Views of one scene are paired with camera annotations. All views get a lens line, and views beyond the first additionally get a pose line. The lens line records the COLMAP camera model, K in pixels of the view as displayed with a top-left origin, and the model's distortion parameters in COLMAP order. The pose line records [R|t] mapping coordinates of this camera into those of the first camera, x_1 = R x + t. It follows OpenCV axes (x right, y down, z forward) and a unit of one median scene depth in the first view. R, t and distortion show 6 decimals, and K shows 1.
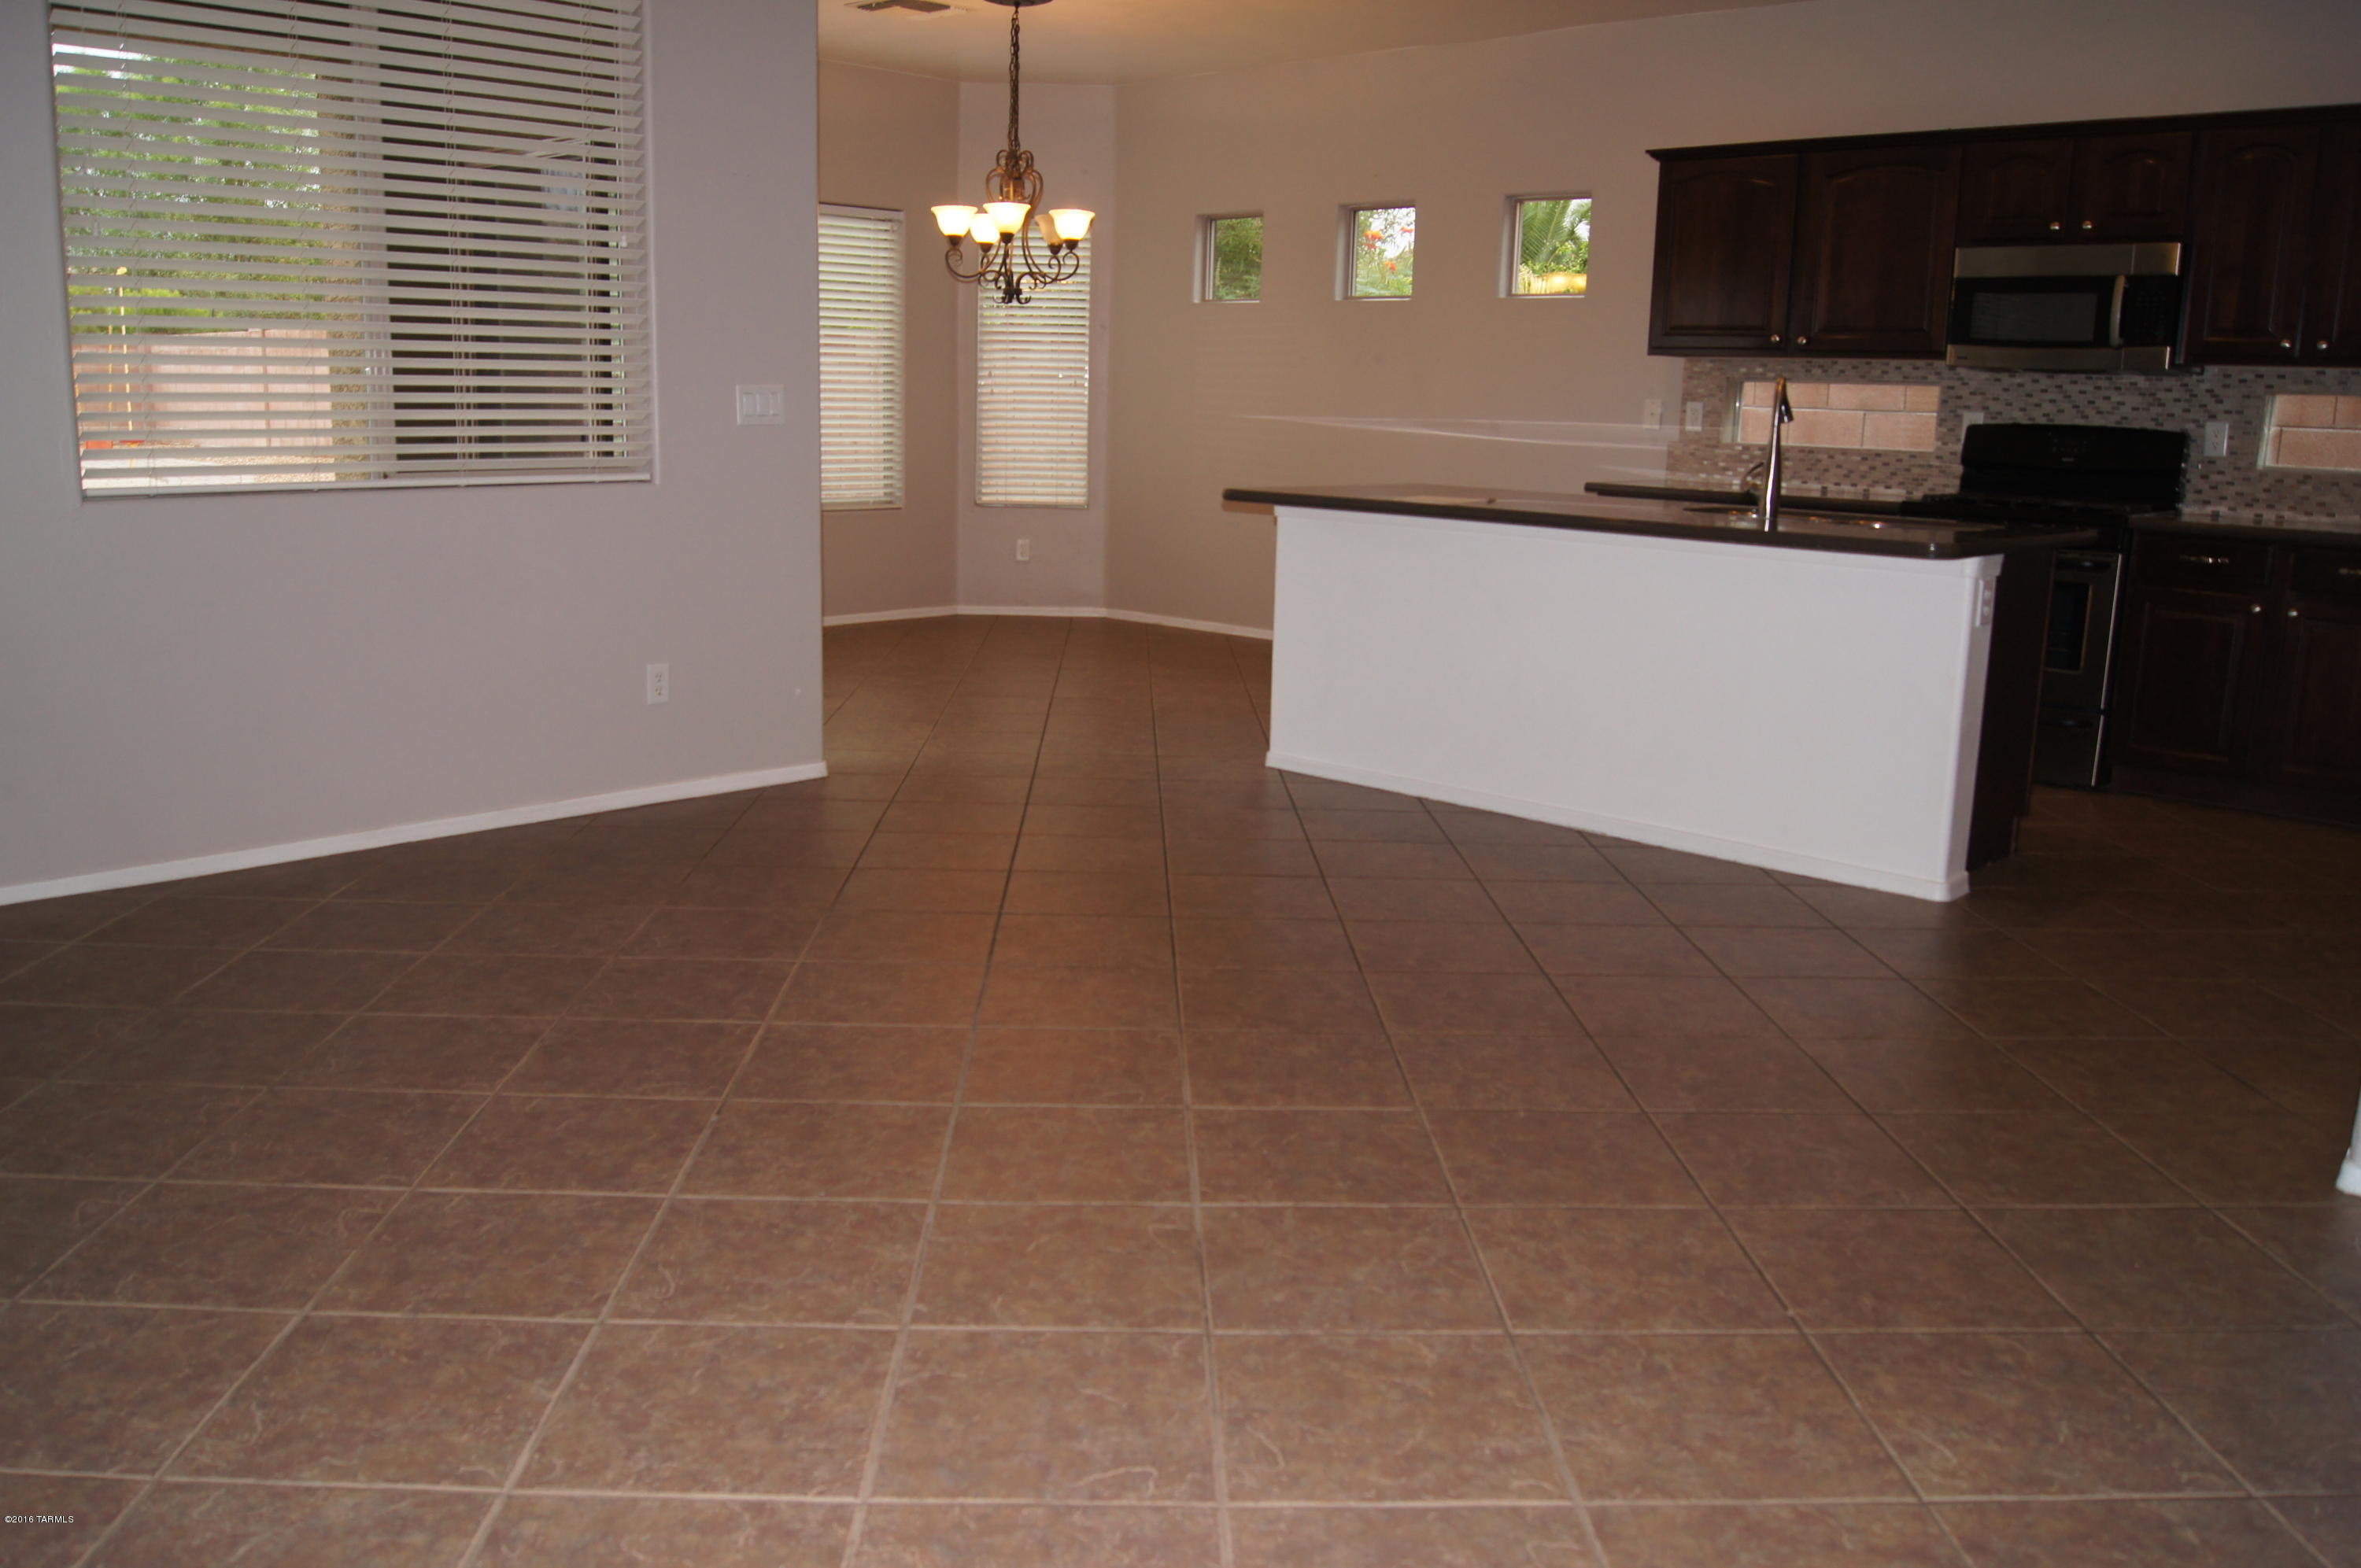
lens RADIAL K [[1878.4, 0, 1157.5], [0, 1878.4, 782.8], [0, 0, 1]] dist [-0.084092, 0.003094]
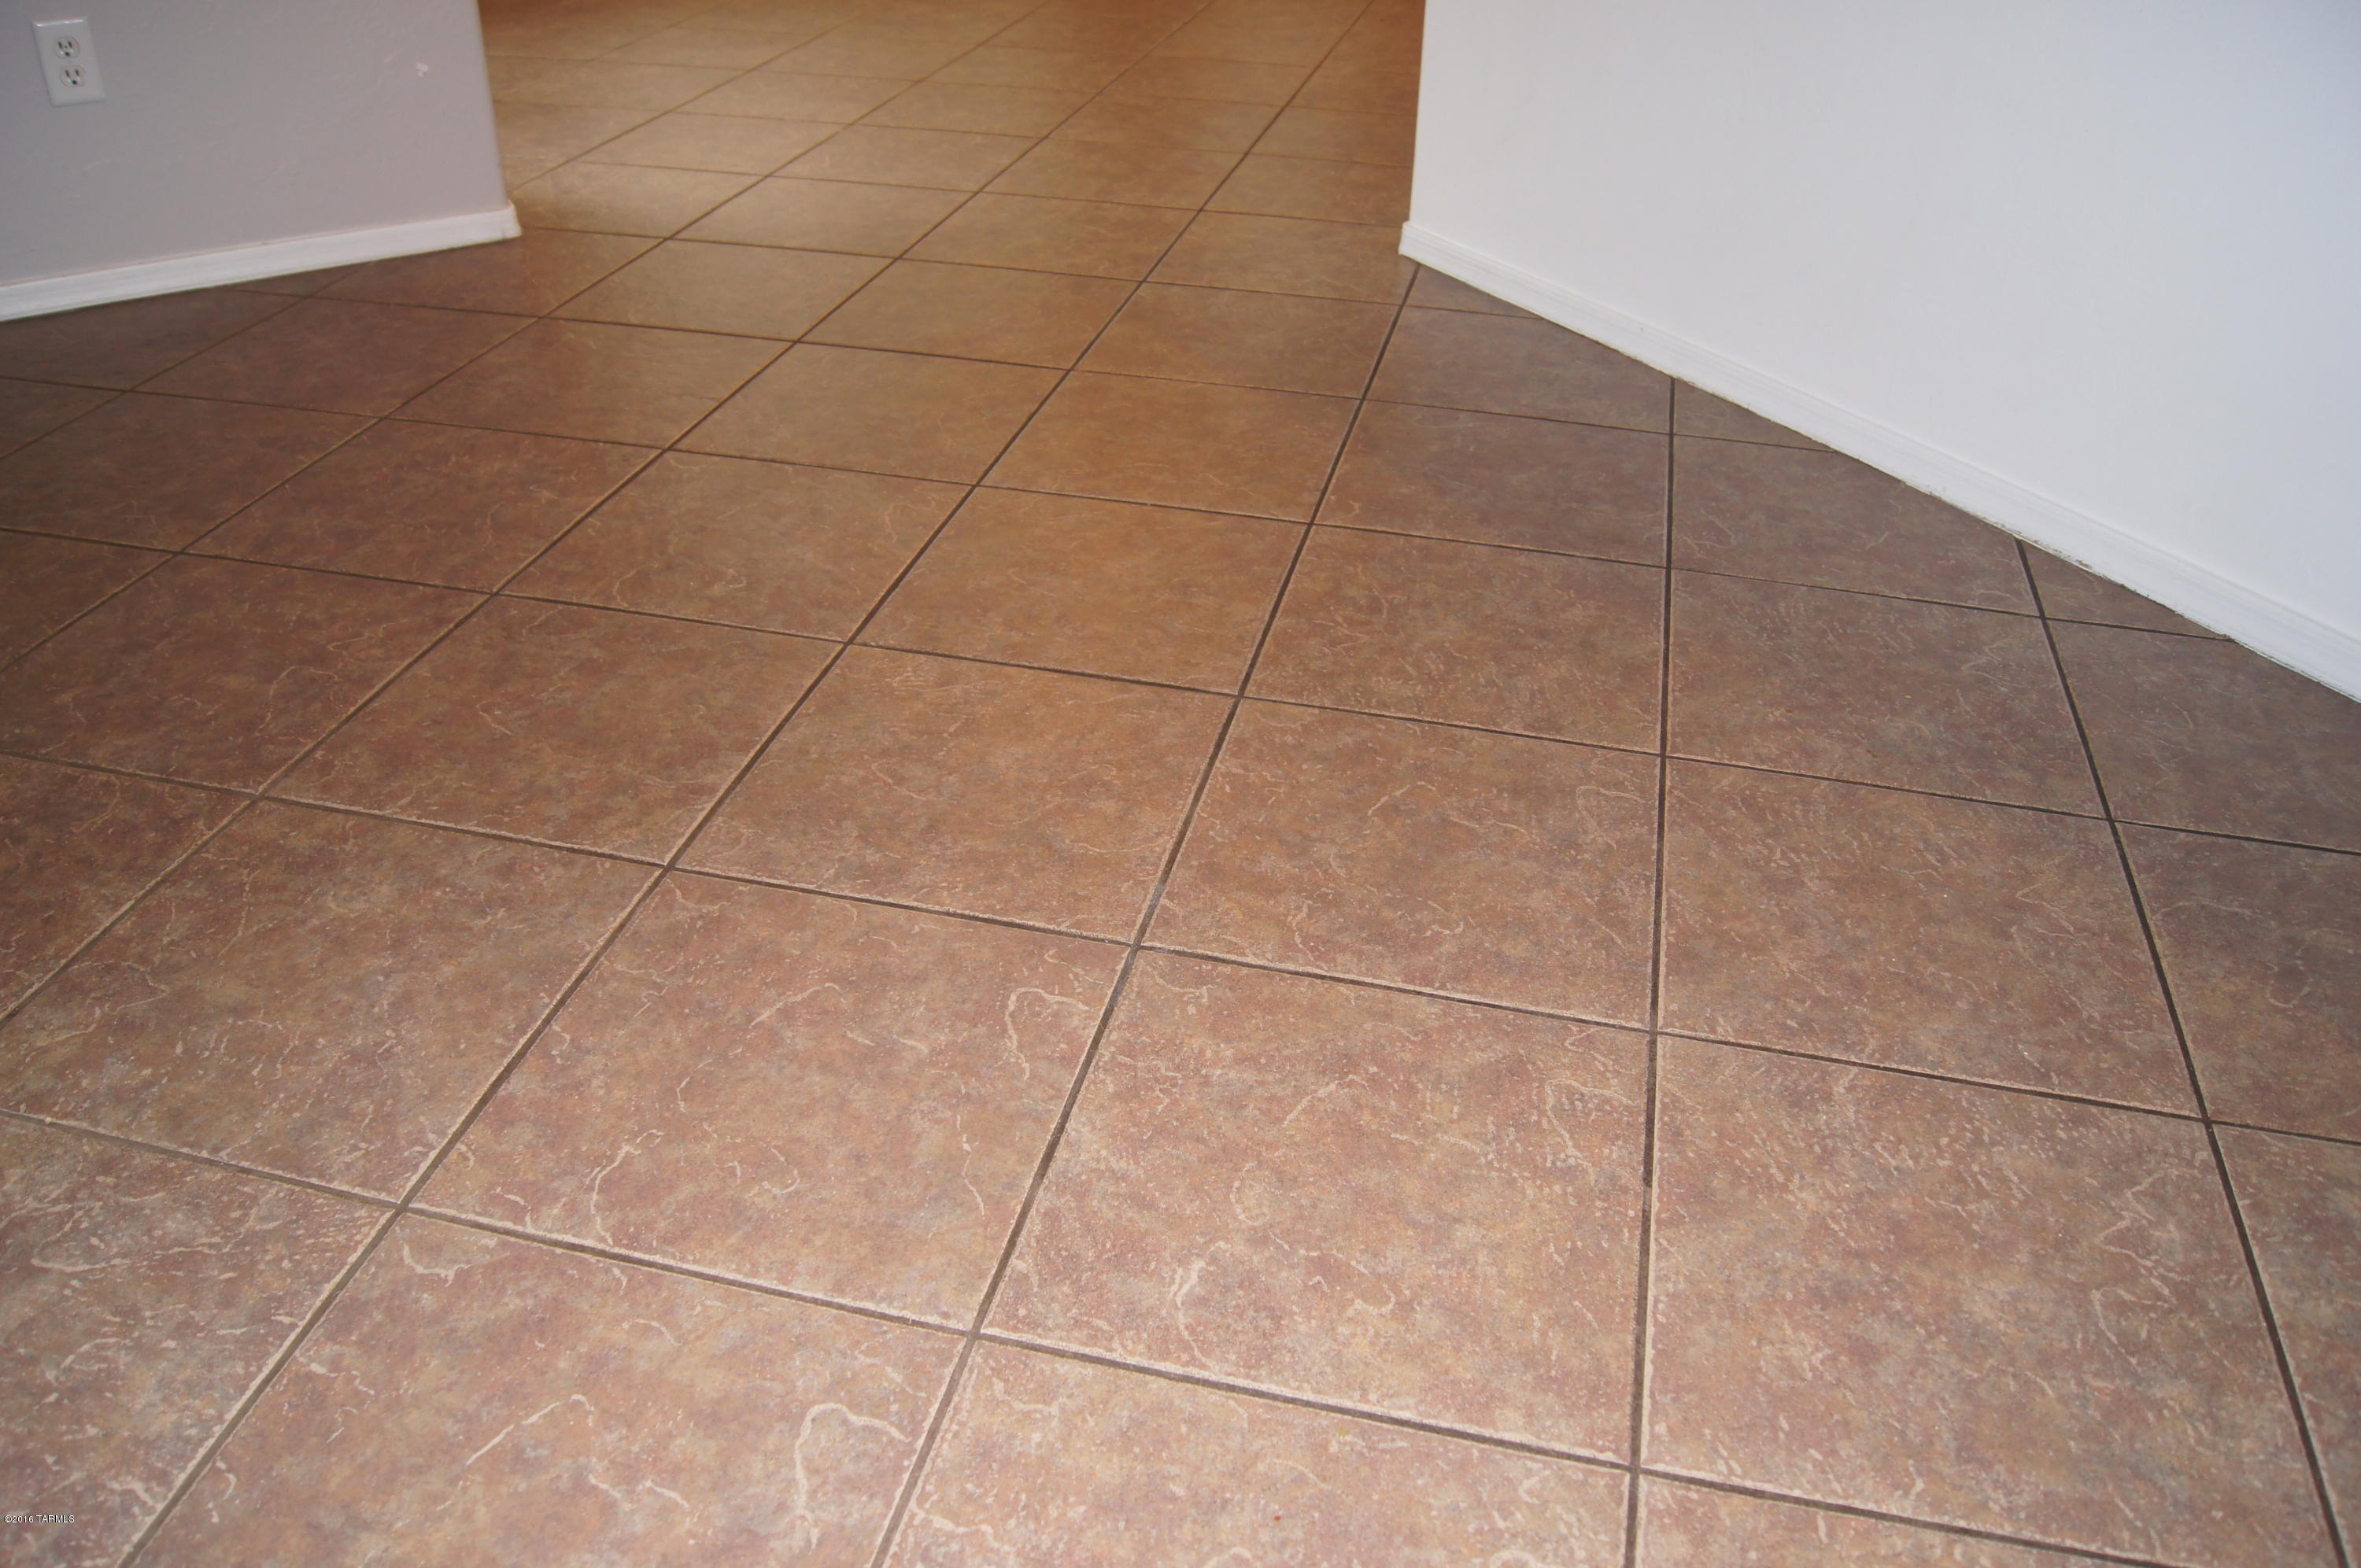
lens RADIAL K [[1850.0, 0, 1164.9], [0, 1850.0, 797.5], [0, 0, 1]] dist [-0.079047, 0.007328]
pose [[0.967622, 0.132697, -0.214706, 0.100883], [-0.044264, 0.926679, 0.373238, -0.044510], [0.248491, -0.351650, 0.902549, 0.427777]]
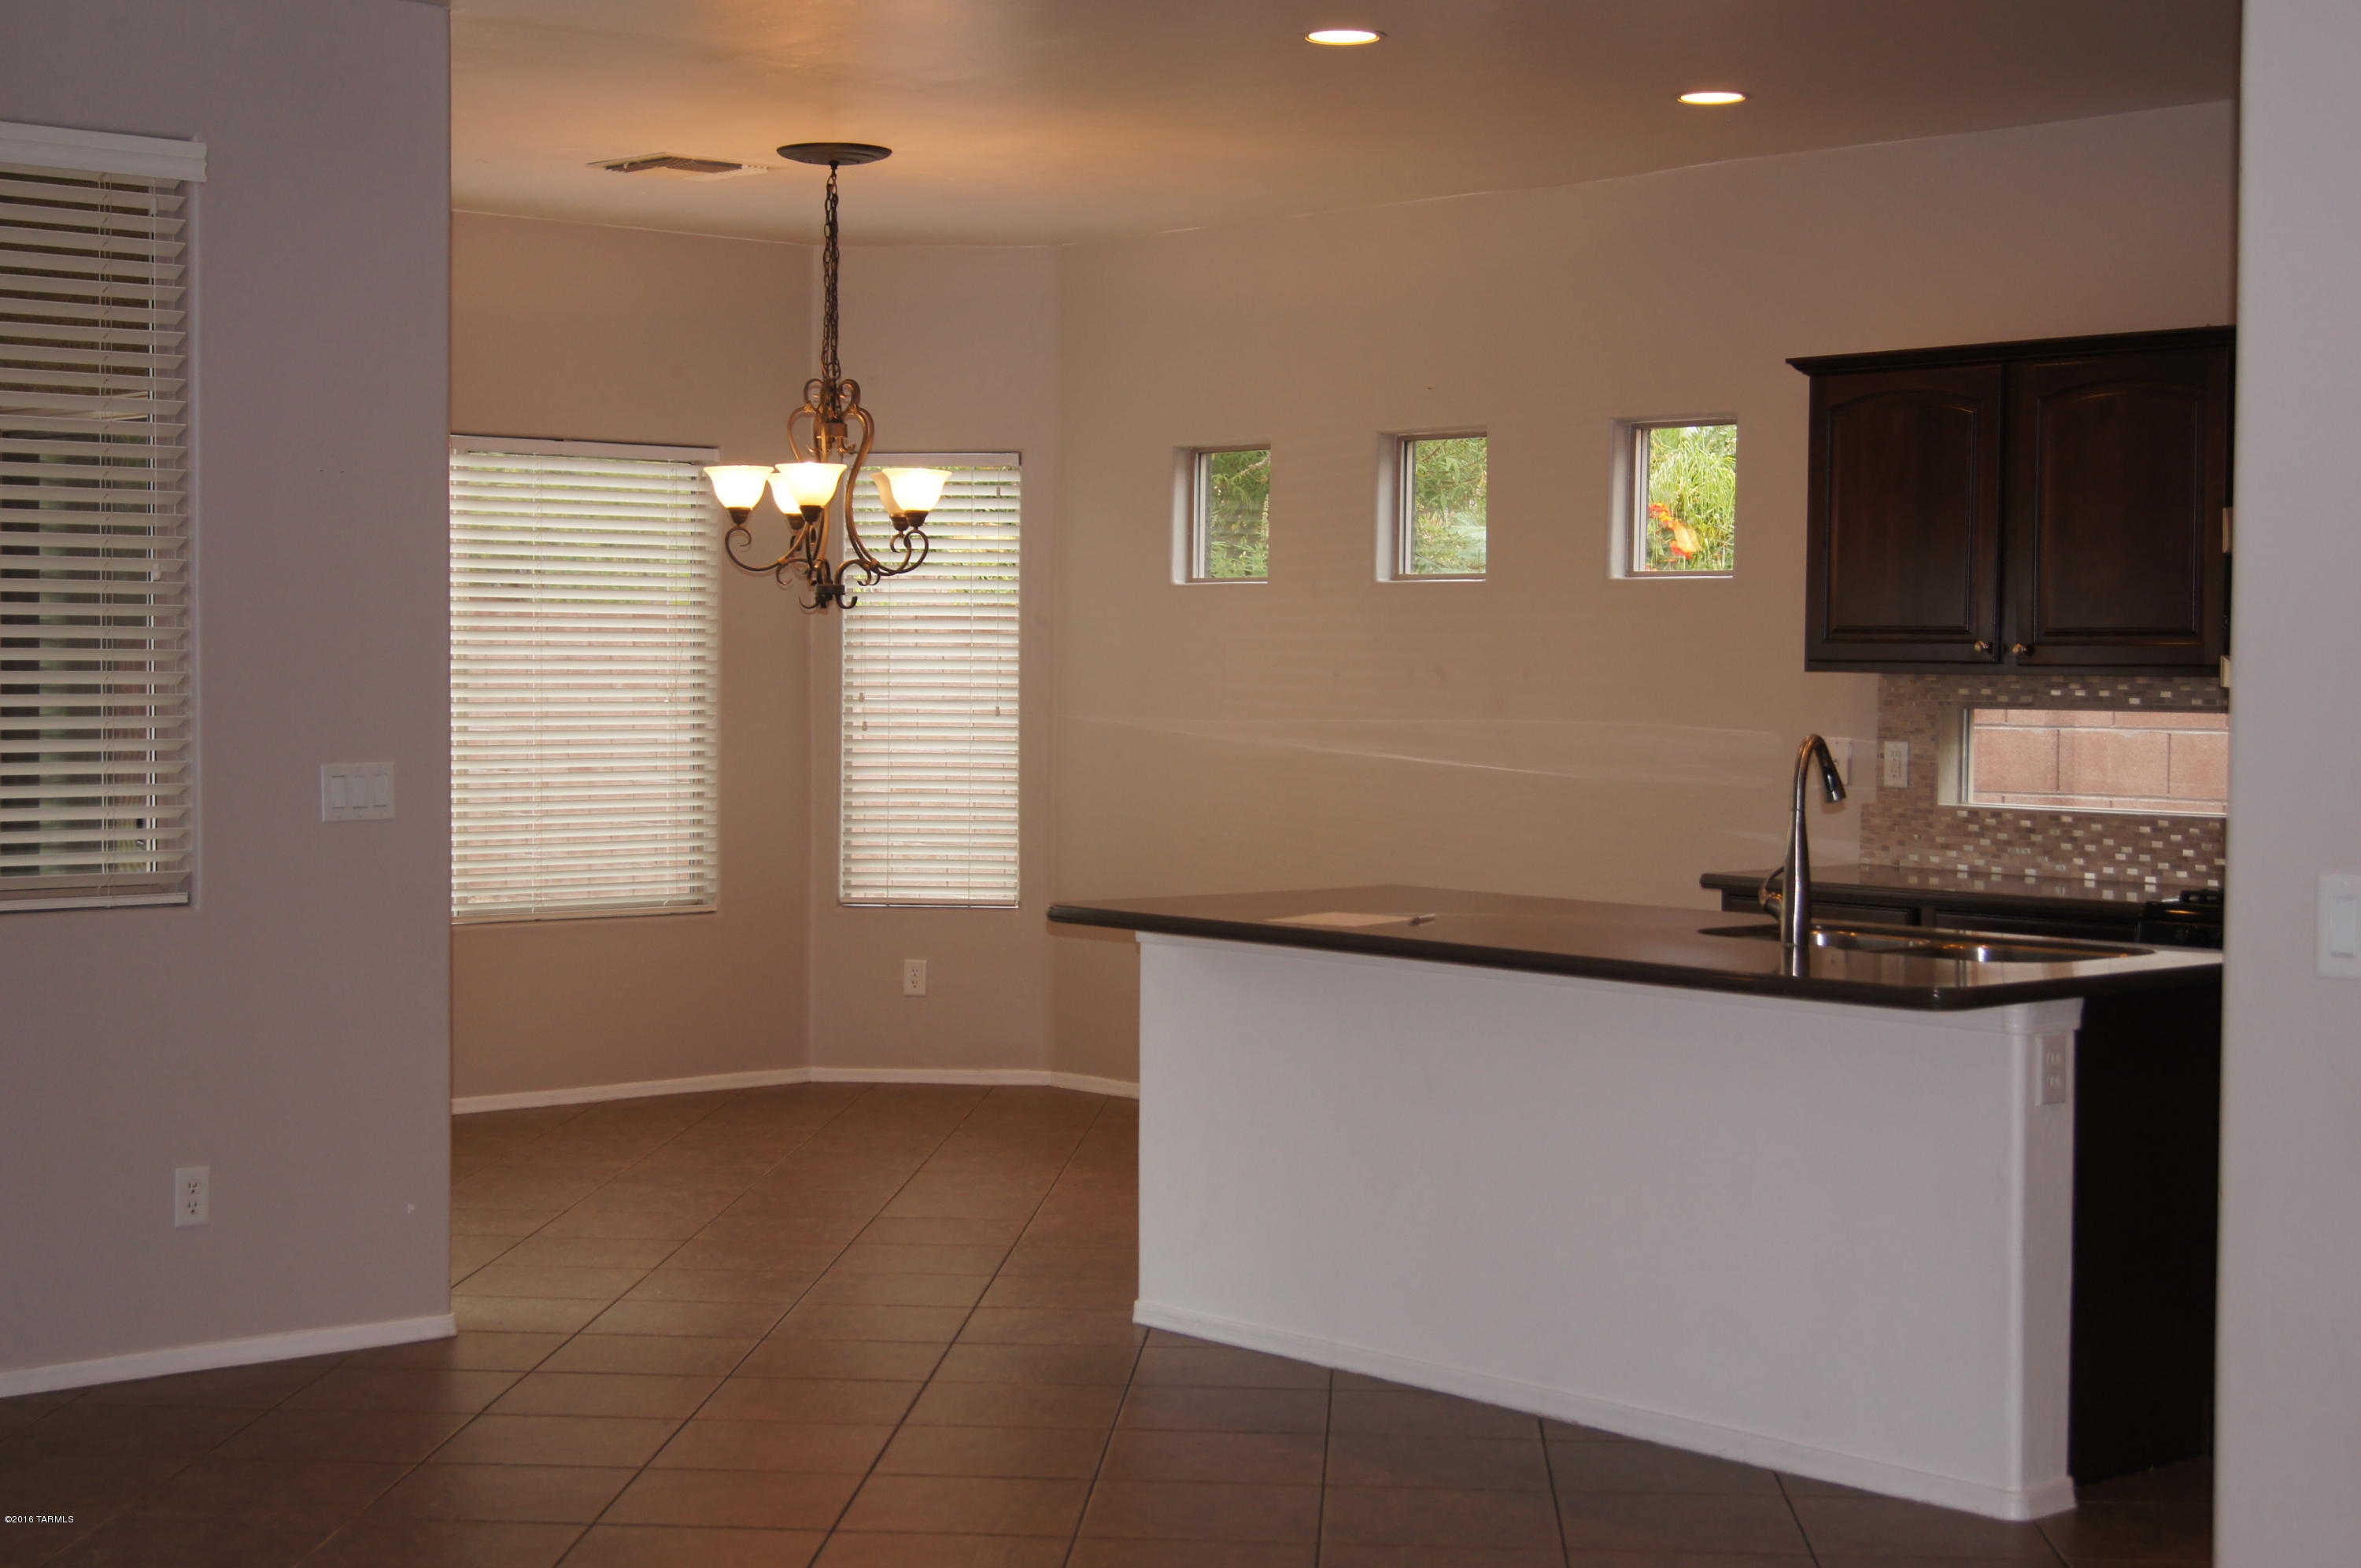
lens RADIAL K [[3523.7, 0, 1180.5], [0, 3523.7, 784.0], [0, 0, 1]] dist [-0.007027, -0.114276]
pose [[0.997039, -0.012001, -0.075952, 0.142693], [-0.000877, 0.985908, -0.167288, 0.009544], [0.076889, 0.166859, 0.982978, -0.196194]]
